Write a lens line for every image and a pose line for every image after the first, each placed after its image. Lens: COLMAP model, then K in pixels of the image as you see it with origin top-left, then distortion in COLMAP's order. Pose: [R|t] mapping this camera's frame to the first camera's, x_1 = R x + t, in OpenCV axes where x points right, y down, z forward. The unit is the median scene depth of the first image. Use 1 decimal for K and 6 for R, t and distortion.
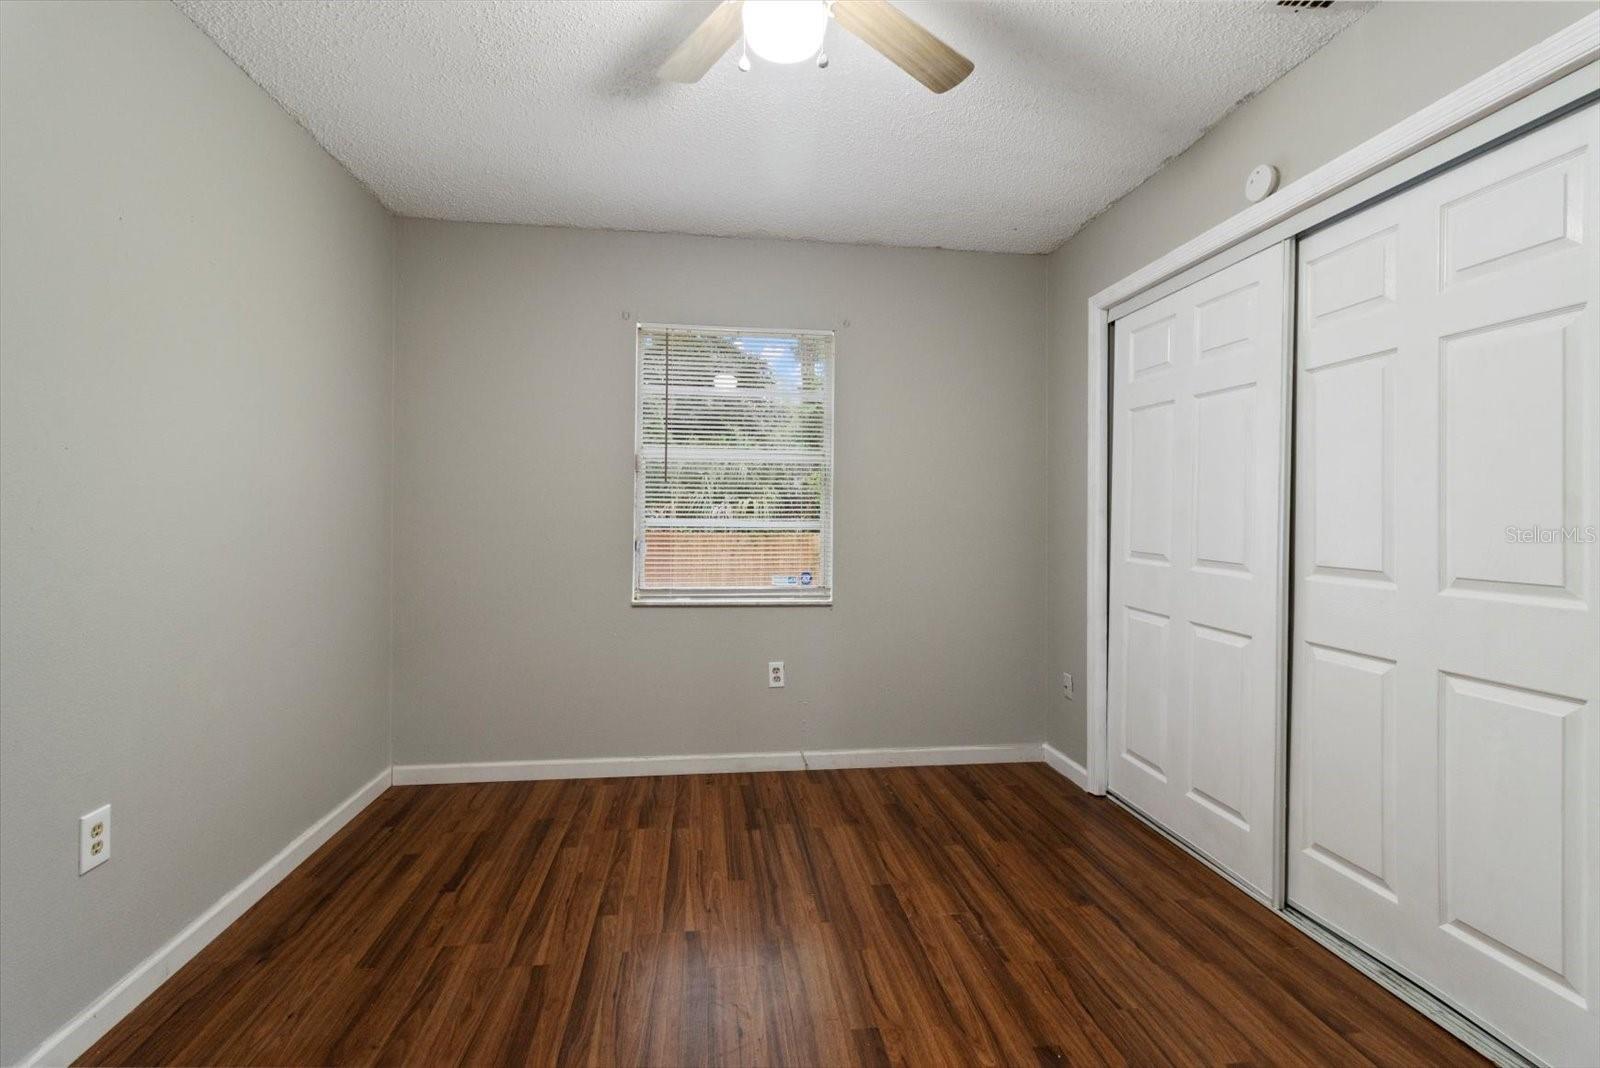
lens RADIAL K [[736.7, 0, 798.6], [0, 736.7, 520.7], [0, 0, 1]] dist [0.000228, 0.001129]
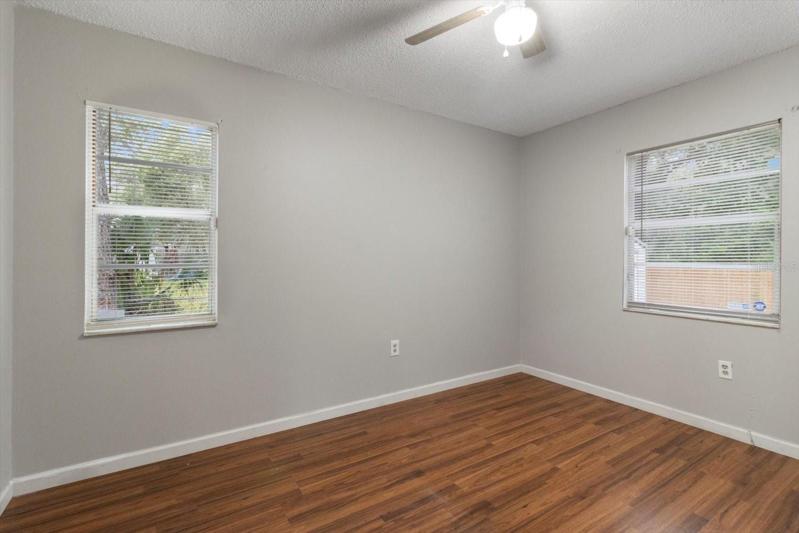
lens RADIAL K [[367.9, 0, 401.8], [0, 367.9, 264.2], [0, 0, 1]] dist [0.000228, 0.001129]
pose [[0.436950, 0.008279, -0.899448, 0.430535], [-0.006743, 0.999960, 0.005929, 0.000353], [0.899461, 0.003474, 0.436988, 0.135828]]
